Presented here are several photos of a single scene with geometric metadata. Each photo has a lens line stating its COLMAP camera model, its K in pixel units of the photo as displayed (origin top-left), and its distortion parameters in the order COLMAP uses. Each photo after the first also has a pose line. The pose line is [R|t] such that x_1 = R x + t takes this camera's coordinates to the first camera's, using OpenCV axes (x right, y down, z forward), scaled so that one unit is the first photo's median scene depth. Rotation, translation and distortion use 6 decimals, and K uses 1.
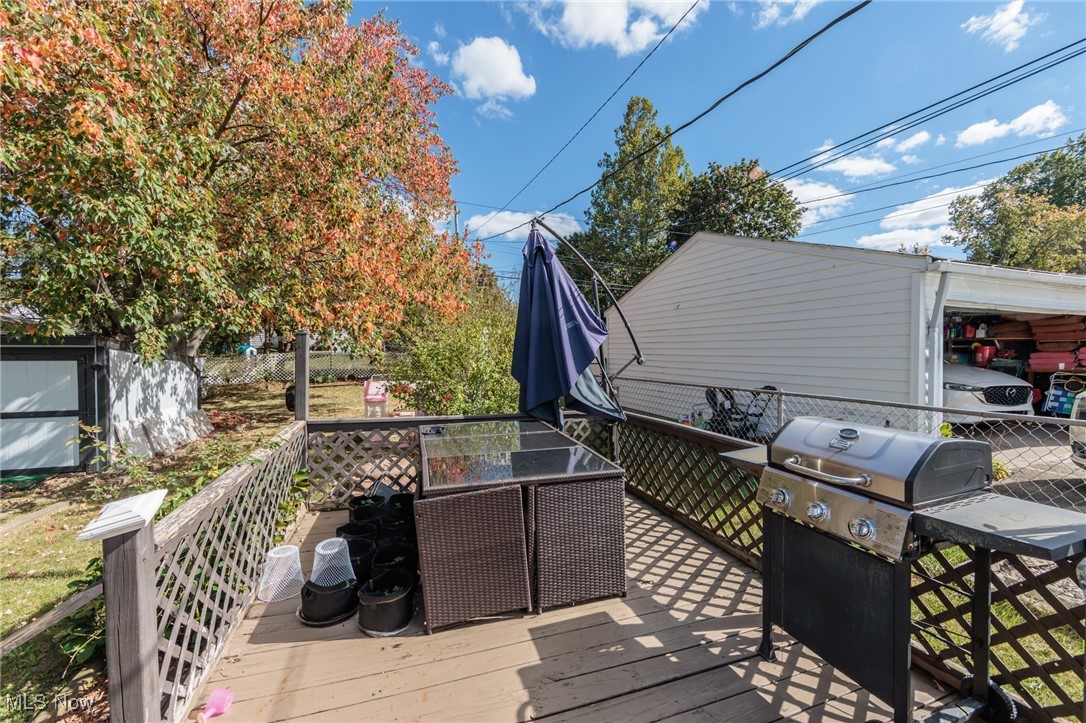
lens RADIAL K [[428.6, 0, 544.3], [0, 428.6, 357.8], [0, 0, 1]] dist [-0.002035, -0.000295]
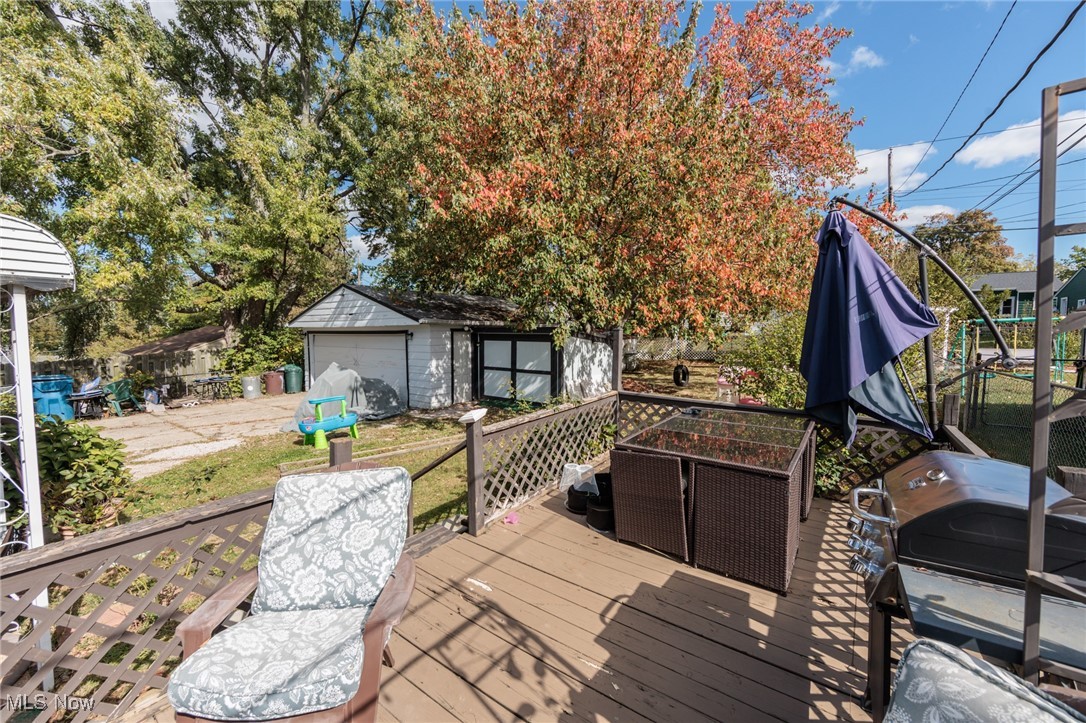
lens RADIAL K [[428.6, 0, 536.8], [0, 428.6, 356.5], [0, 0, 1]] dist [-0.002035, -0.000295]
pose [[0.574649, 0.049433, -0.816905, 0.377741], [-0.014035, 0.998623, 0.050556, -0.030798], [0.818279, -0.017587, 0.574552, -0.030581]]
